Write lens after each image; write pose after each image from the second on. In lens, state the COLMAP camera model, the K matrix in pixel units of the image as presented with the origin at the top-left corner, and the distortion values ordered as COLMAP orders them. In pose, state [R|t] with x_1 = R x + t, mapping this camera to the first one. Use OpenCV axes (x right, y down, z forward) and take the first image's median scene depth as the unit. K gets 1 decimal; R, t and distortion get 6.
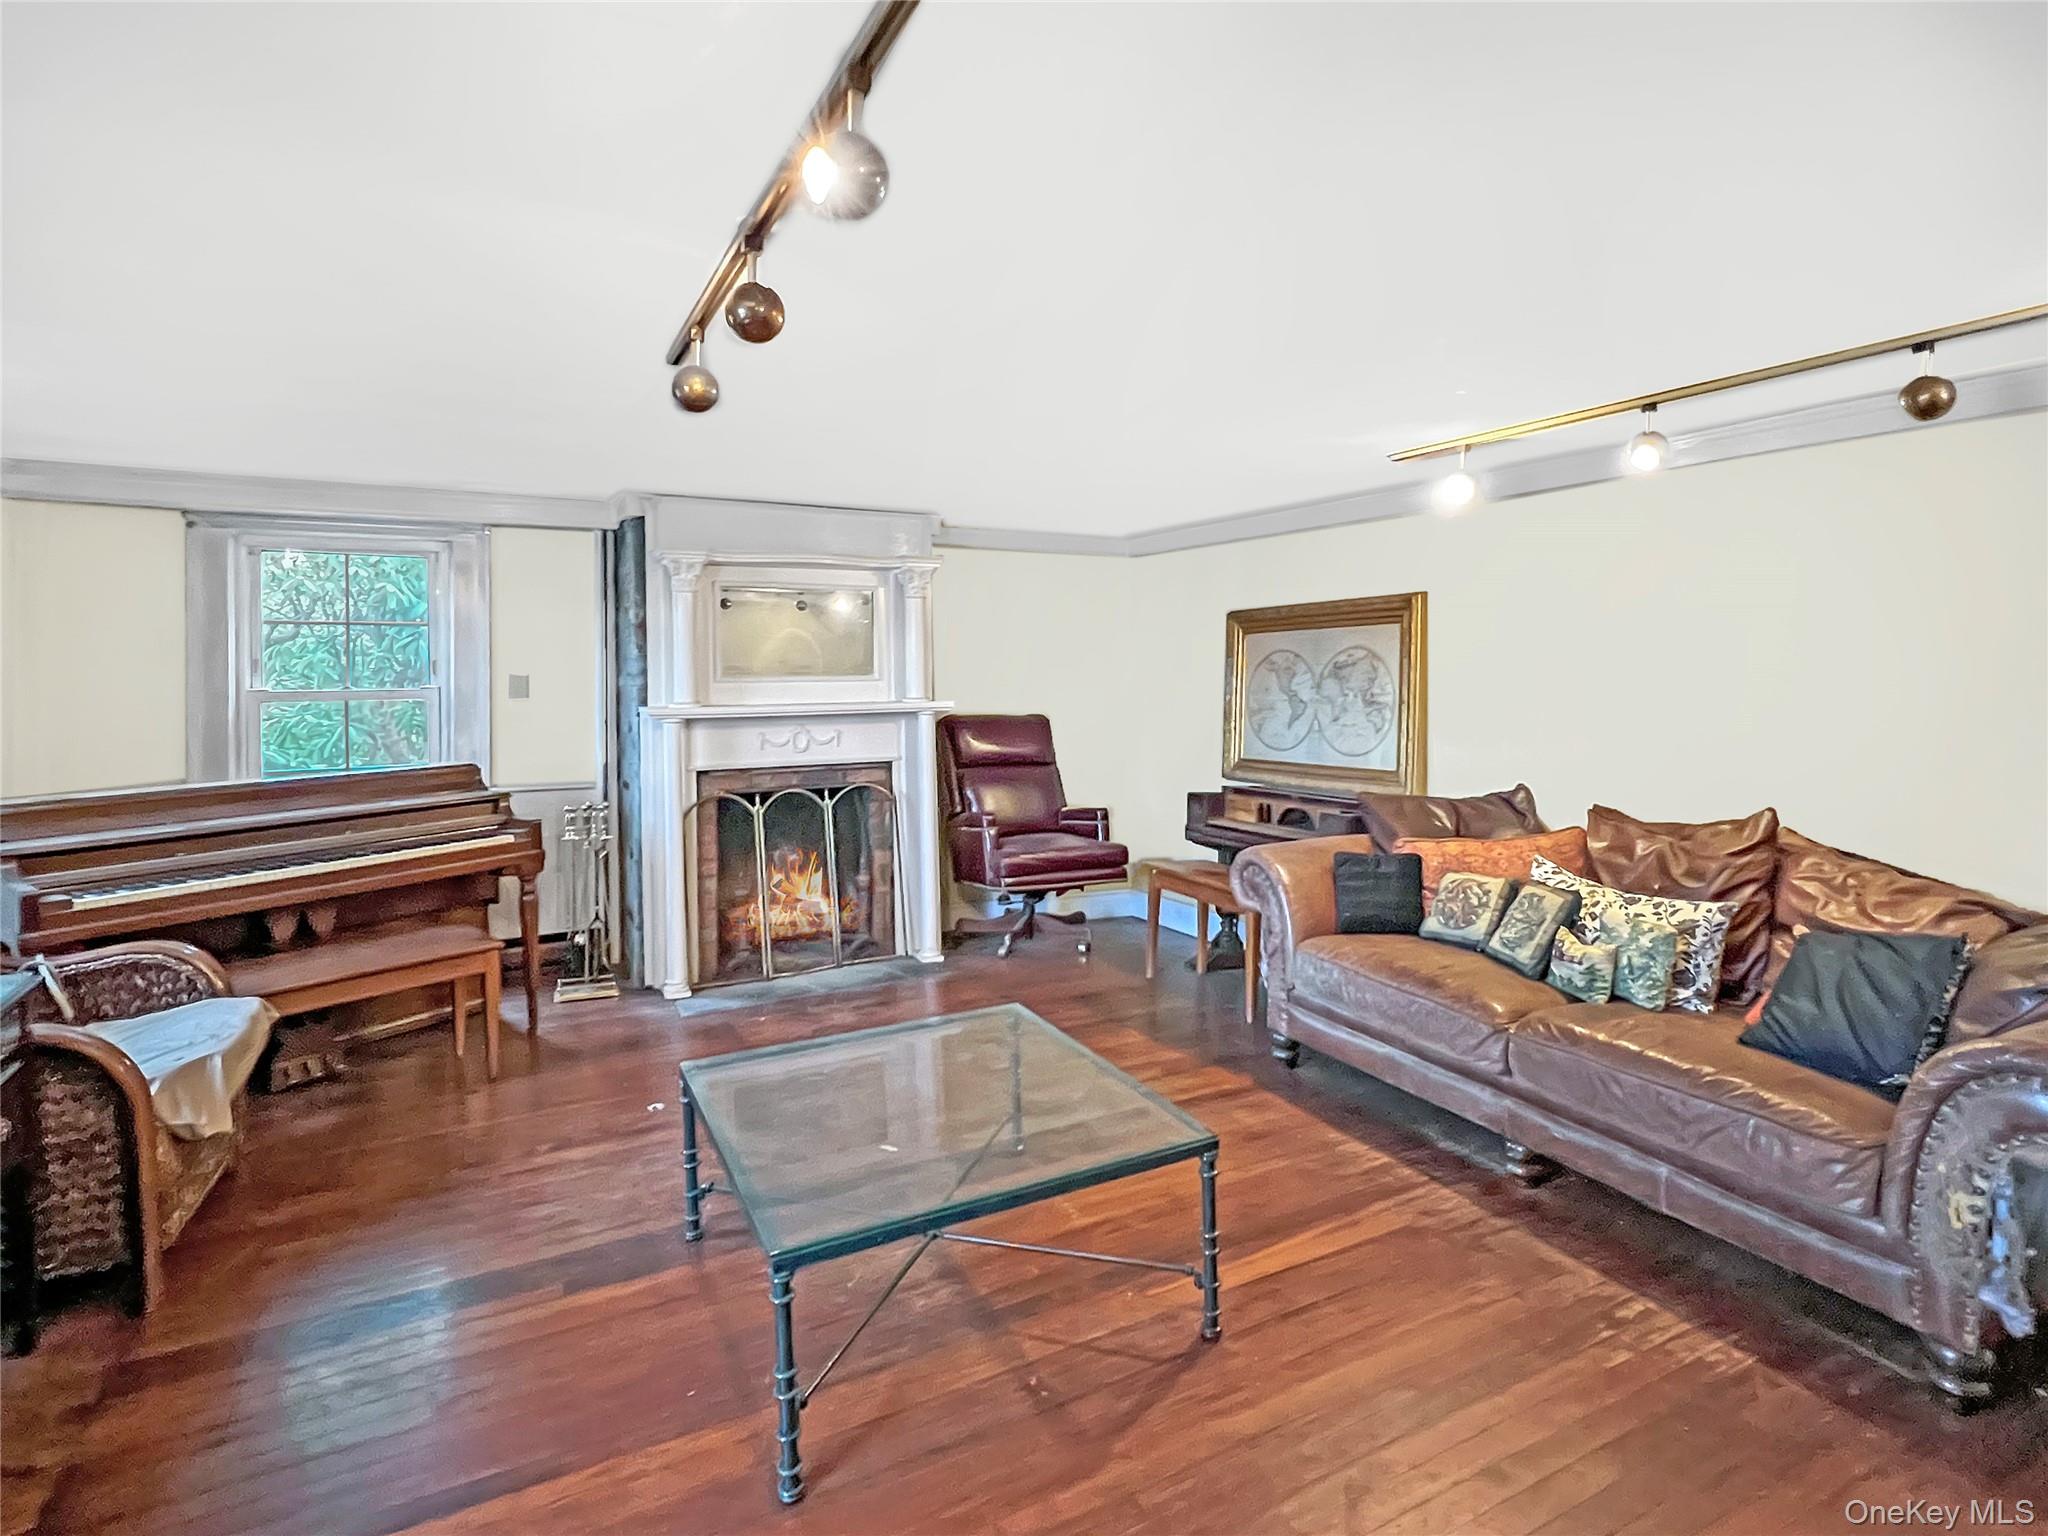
lens RADIAL K [[1019.9, 0, 1014.3], [0, 1019.9, 737.6], [0, 0, 1]] dist [0.000074, 0.000194]
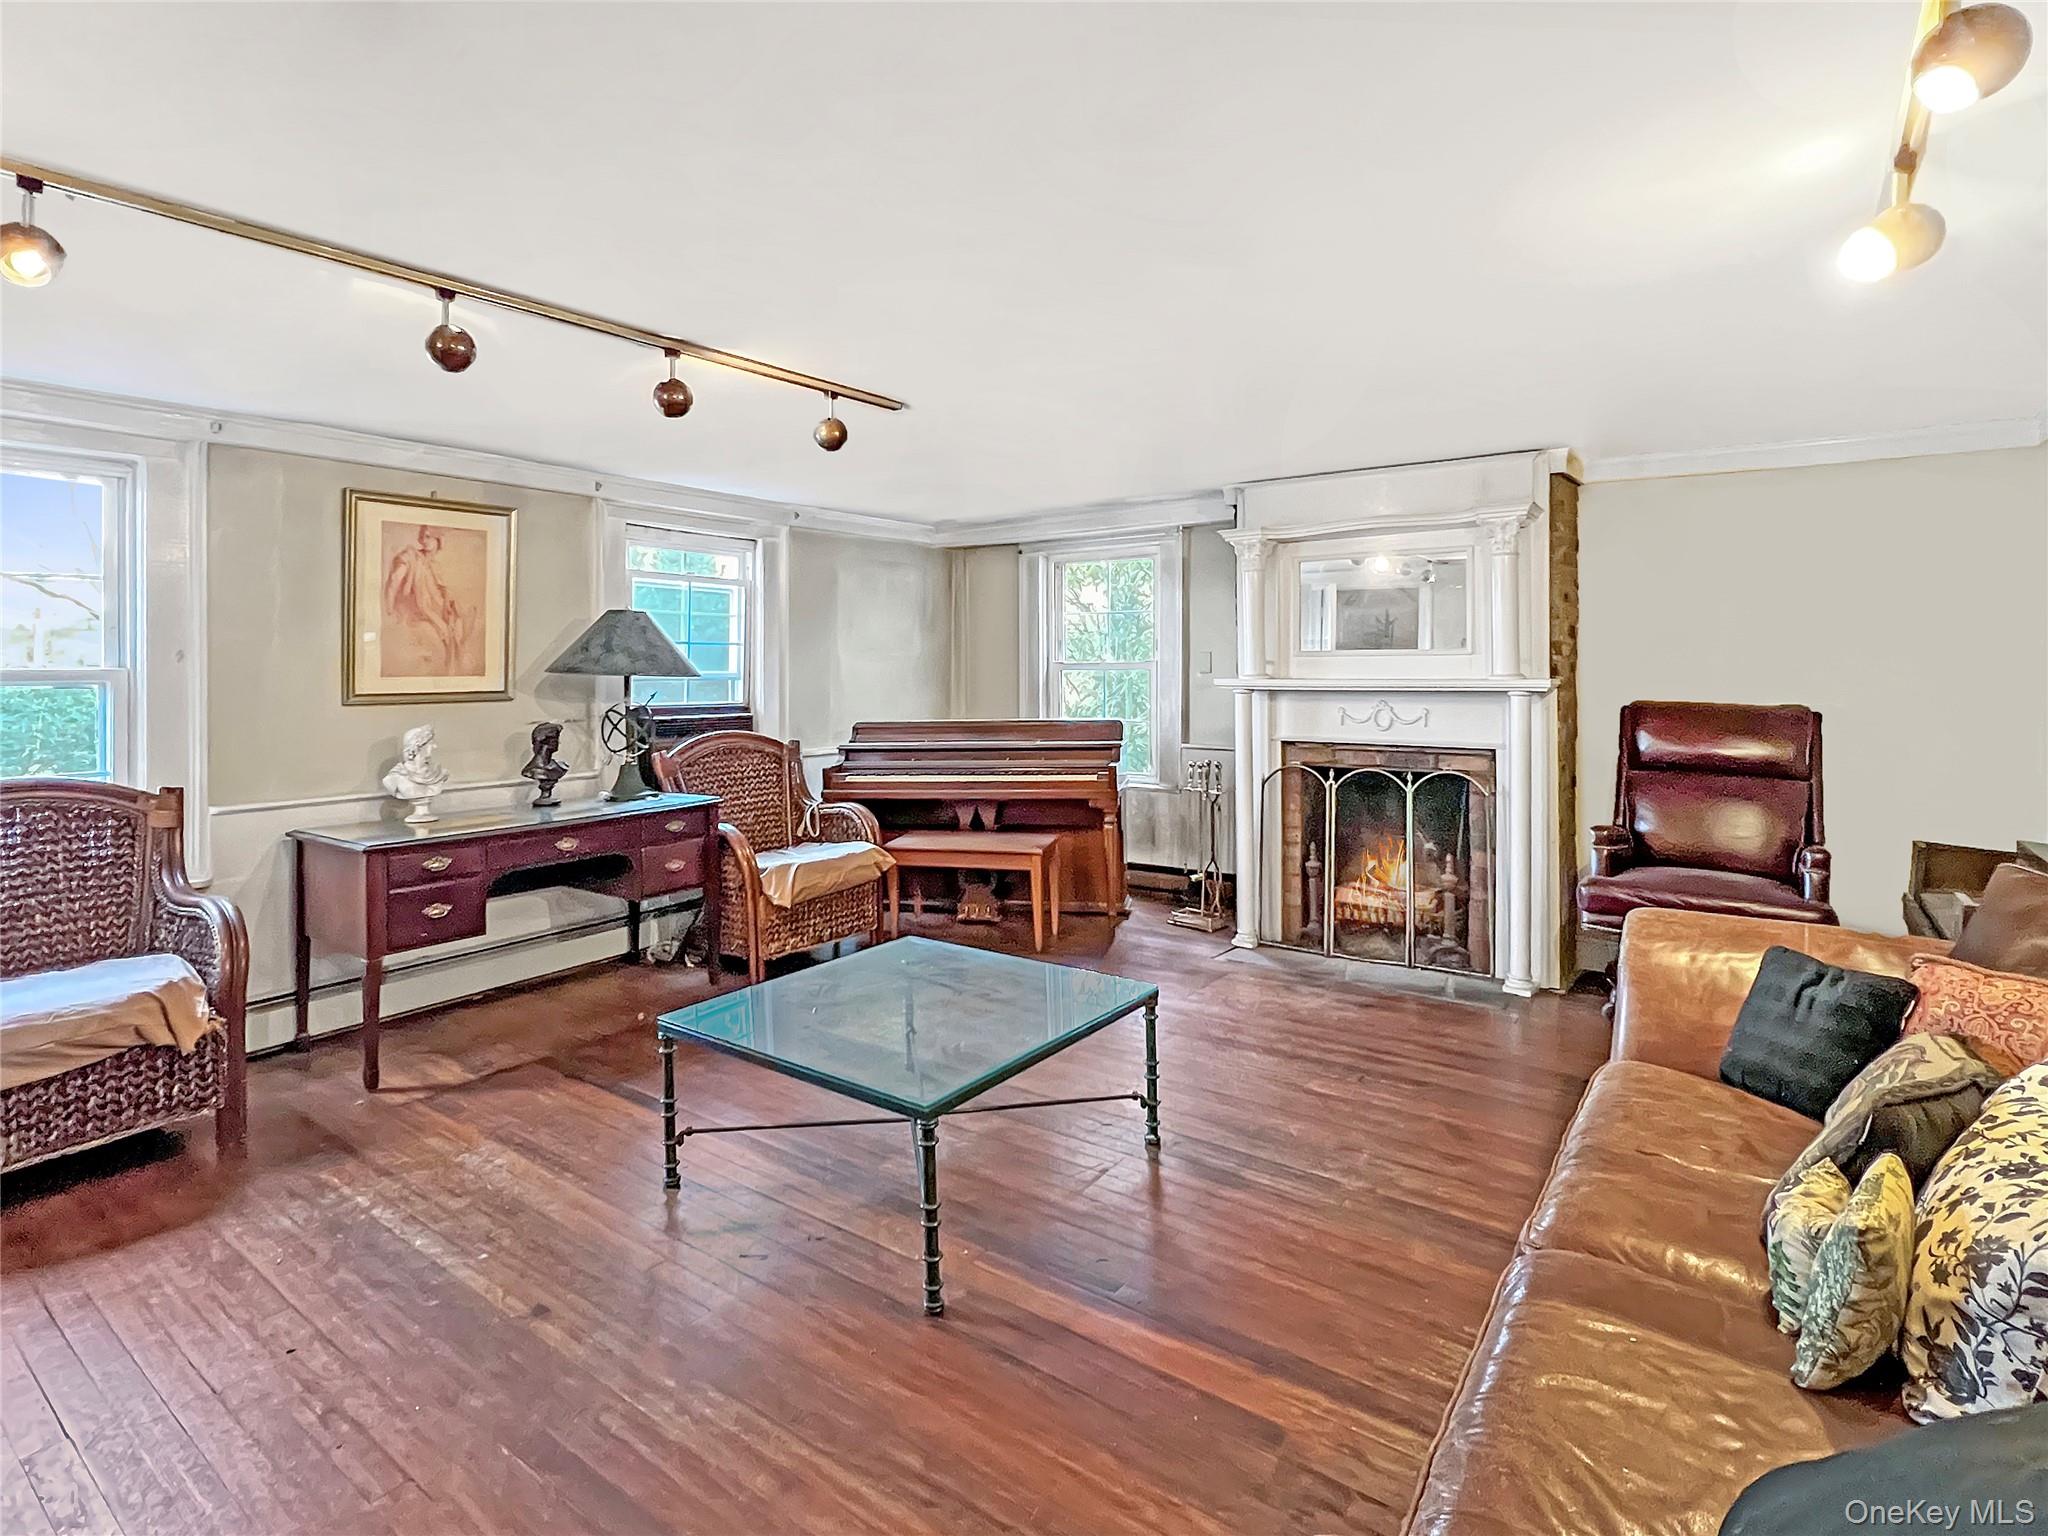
lens RADIAL K [[1019.9, 0, 1014.3], [0, 1019.9, 737.6], [0, 0, 1]] dist [0.000074, 0.000194]
pose [[0.447002, 0.071500, -0.891671, 0.490089], [-0.053888, 0.997142, 0.052942, -0.010653], [0.892908, 0.024385, 0.449578, 0.278393]]
